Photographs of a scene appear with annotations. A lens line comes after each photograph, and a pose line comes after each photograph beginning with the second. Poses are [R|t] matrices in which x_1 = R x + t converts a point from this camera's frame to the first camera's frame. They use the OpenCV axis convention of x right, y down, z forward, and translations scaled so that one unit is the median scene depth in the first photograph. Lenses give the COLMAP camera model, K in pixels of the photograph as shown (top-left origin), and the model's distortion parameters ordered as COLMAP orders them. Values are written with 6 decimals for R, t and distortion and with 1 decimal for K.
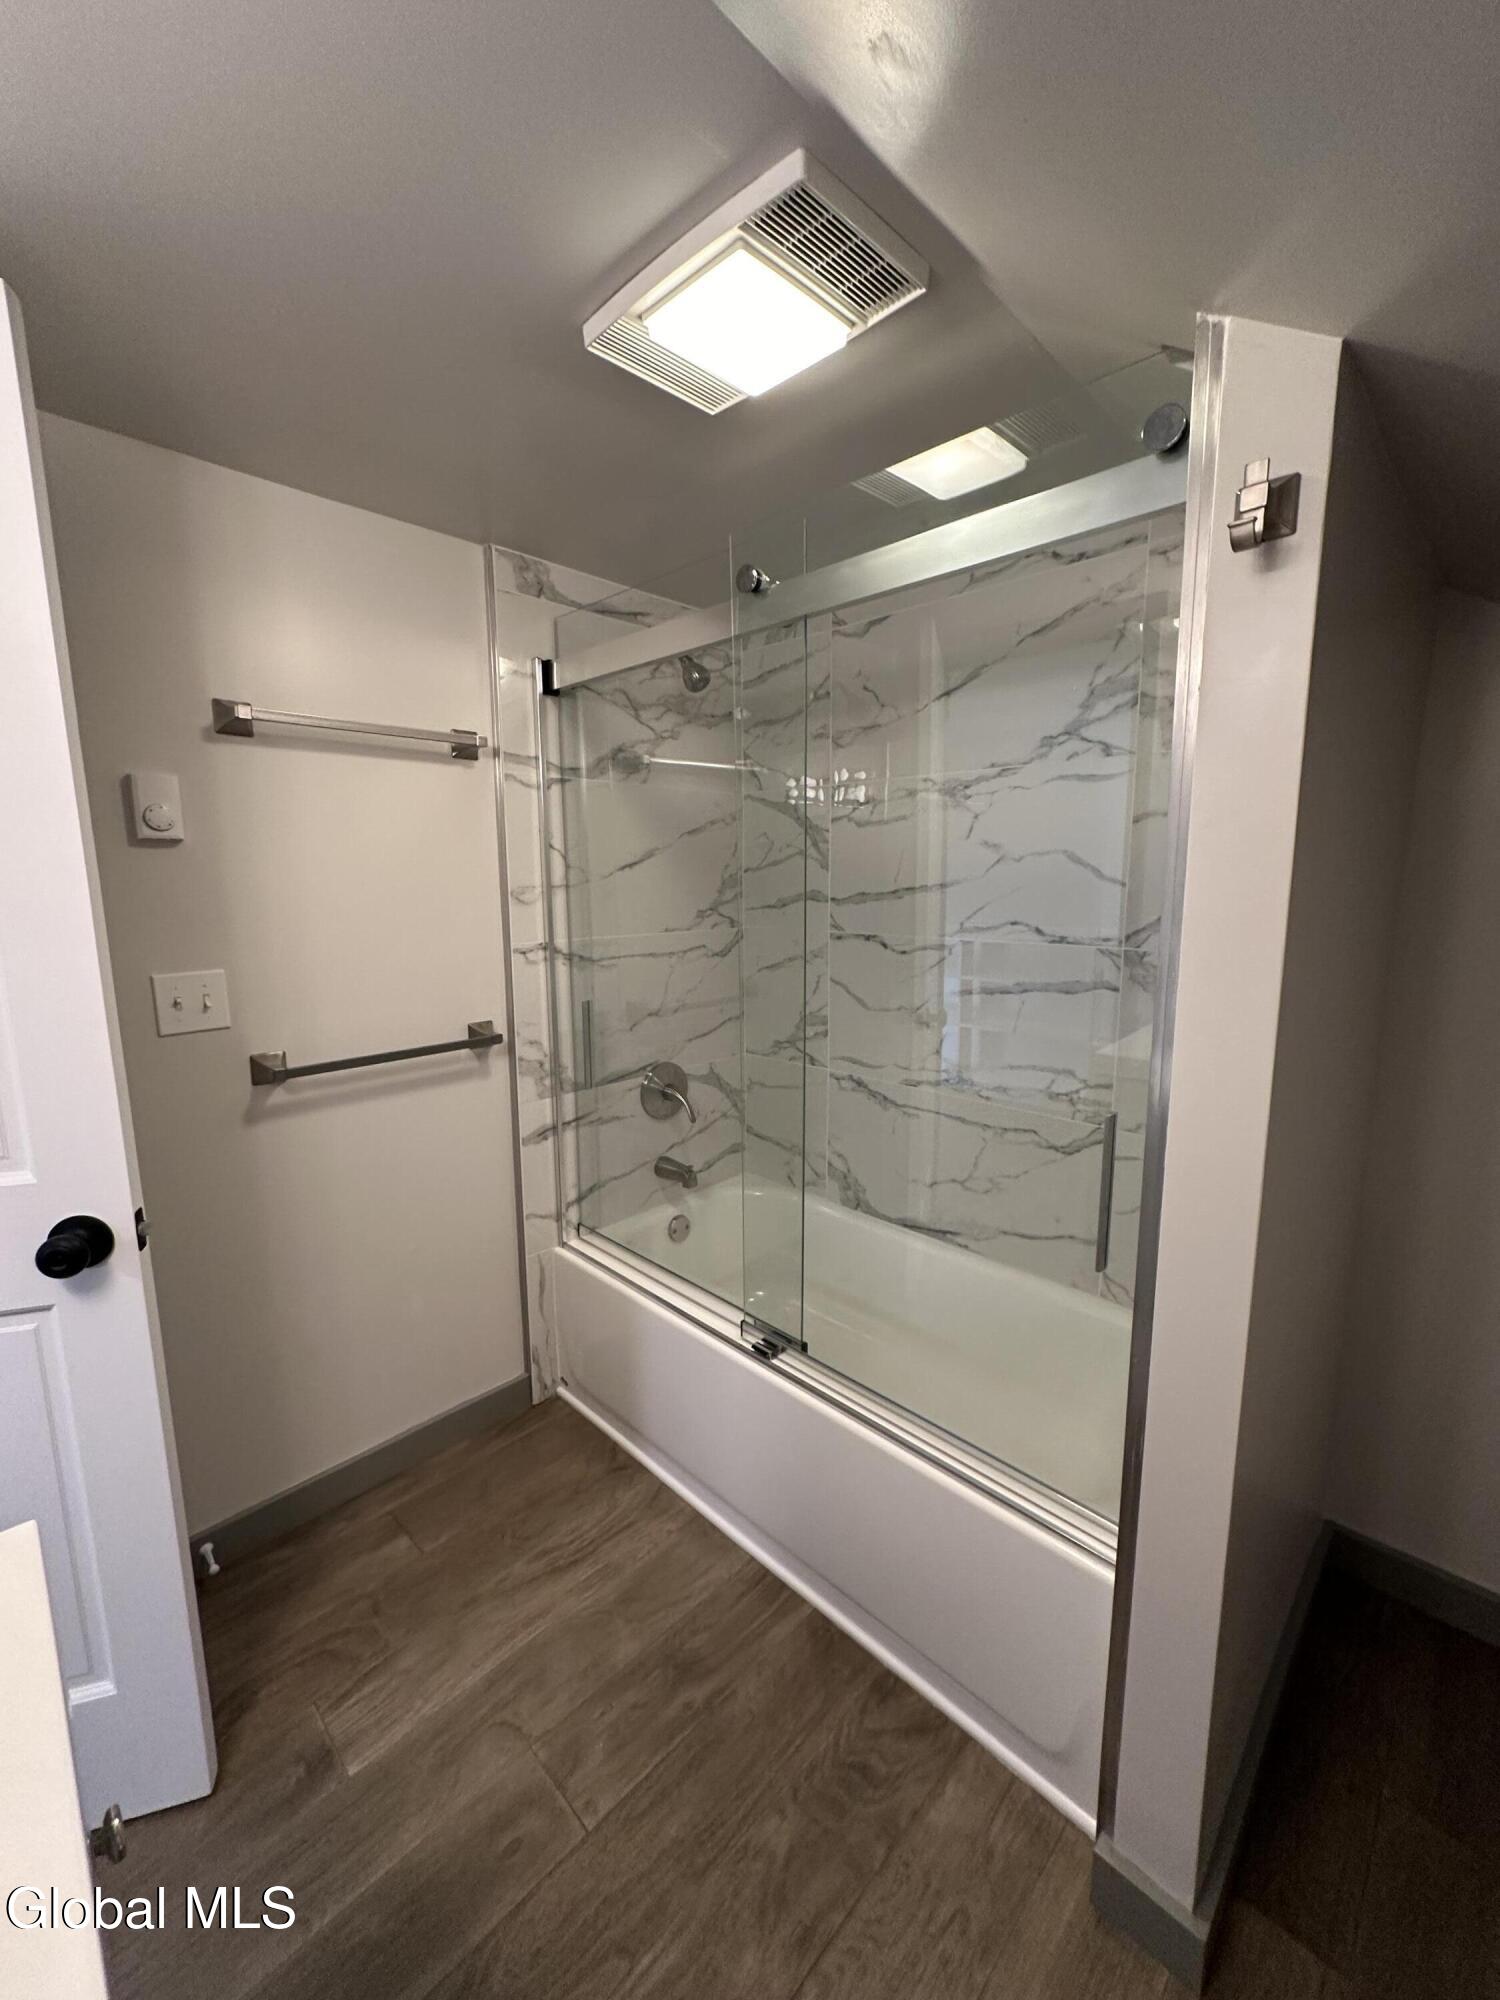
lens RADIAL K [[798.2, 0, 748.7], [0, 798.2, 996.3], [0, 0, 1]] dist [-0.000591, 0.000048]
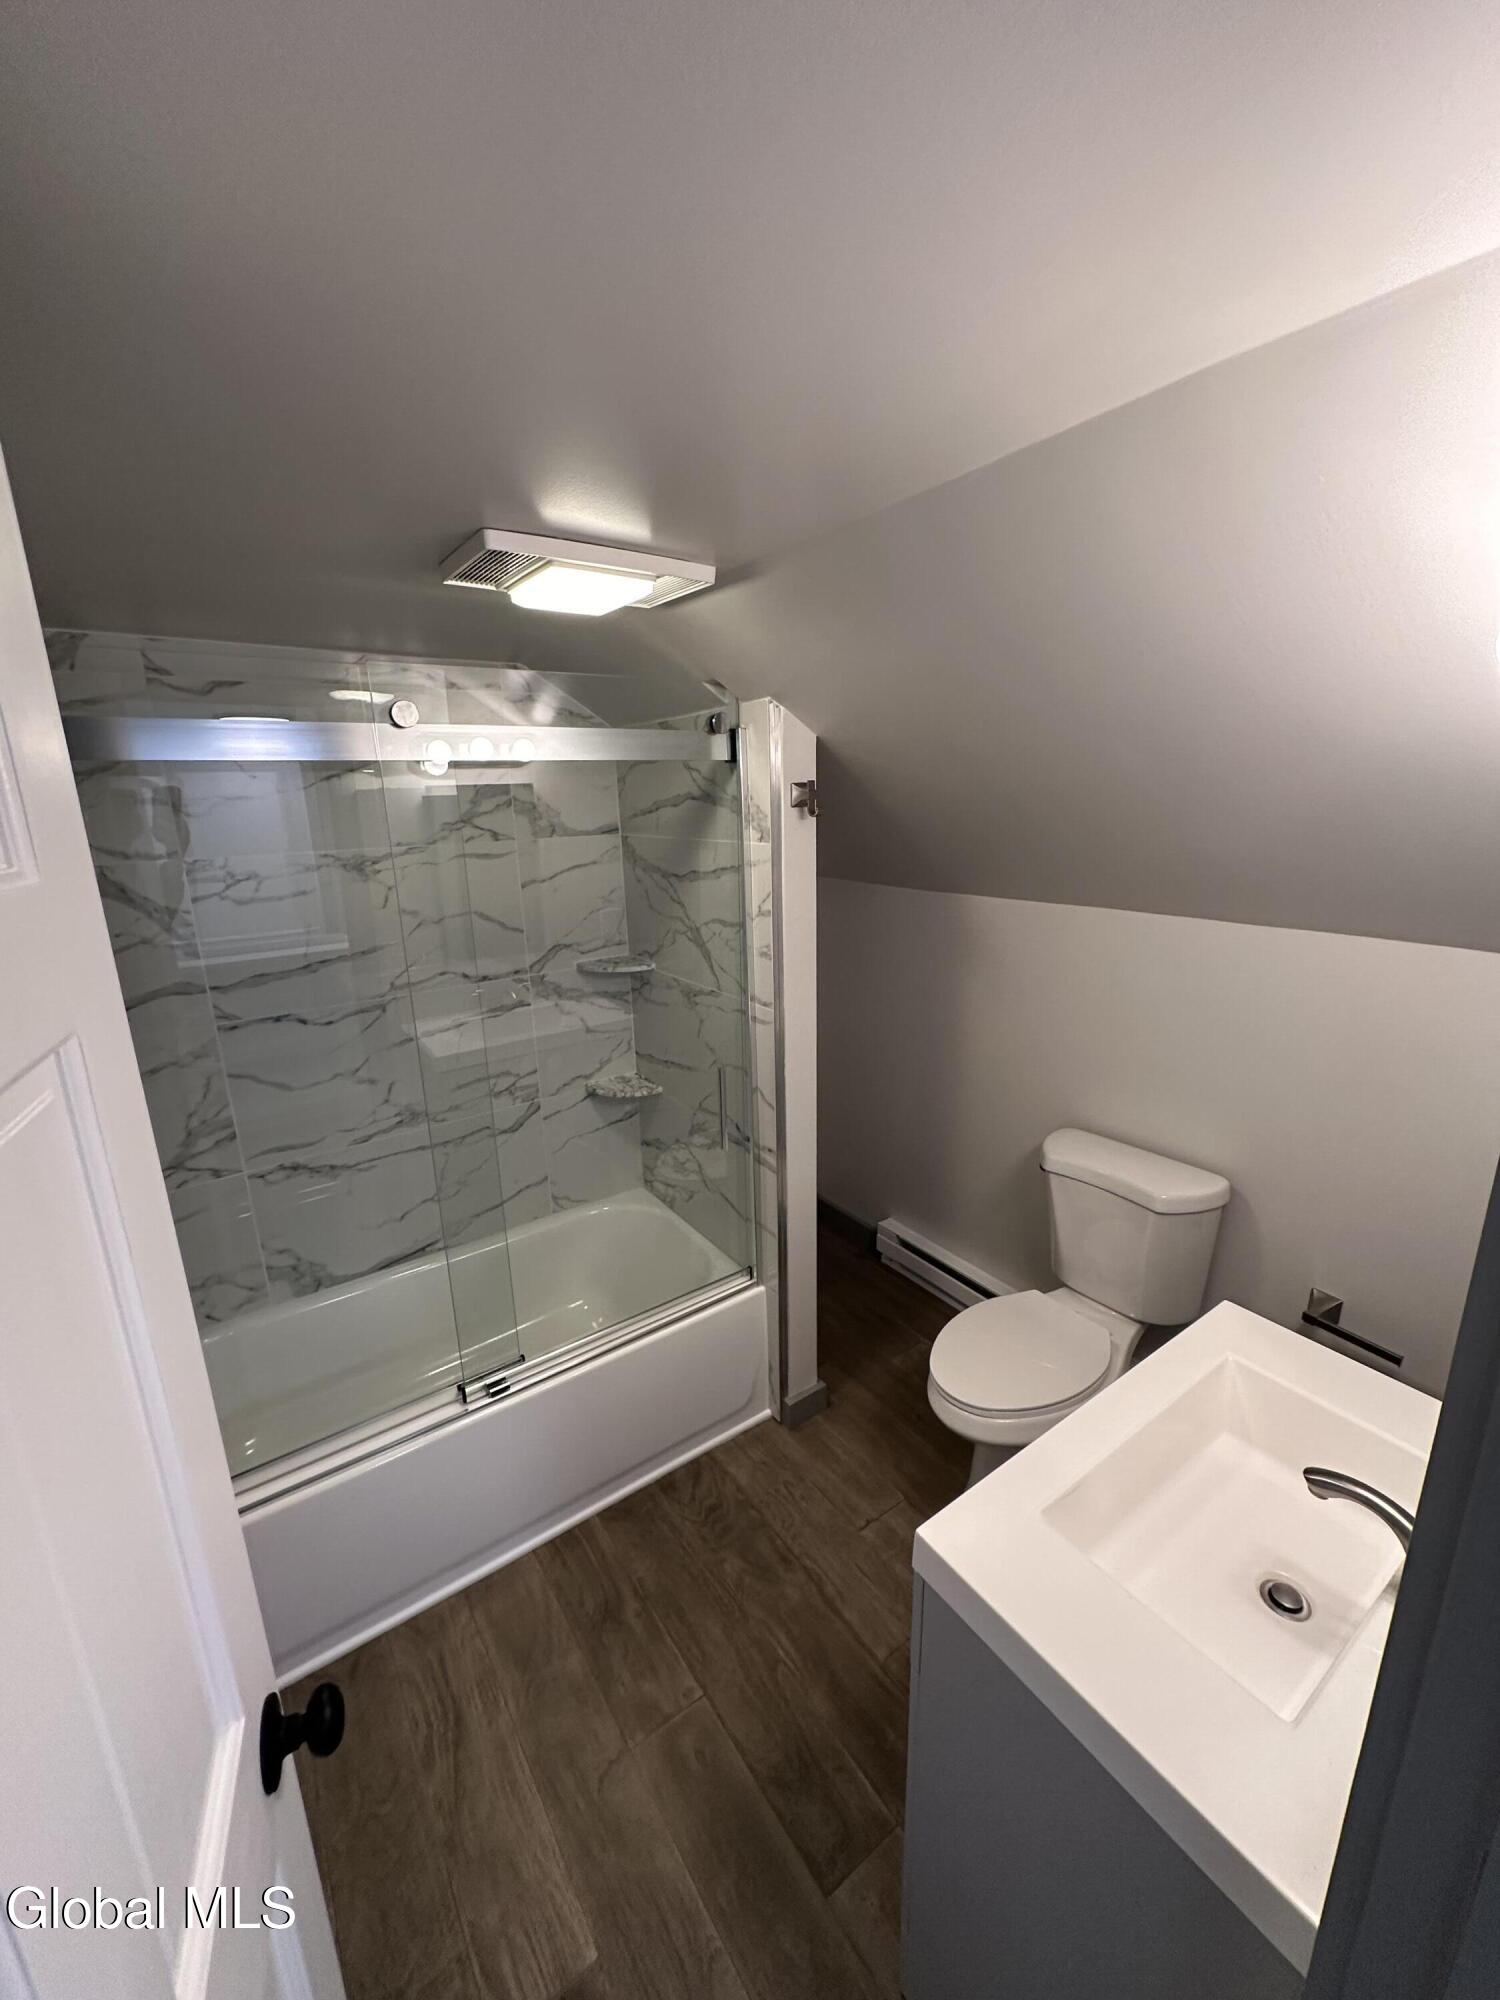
lens RADIAL K [[798.2, 0, 739.7], [0, 798.2, 998.3], [0, 0, 1]] dist [-0.000591, 0.000048]
pose [[0.189735, -0.246654, 0.950349, -0.883032], [0.179015, 0.960397, 0.213522, -0.277540], [-0.965378, 0.129614, 0.226376, 0.353829]]
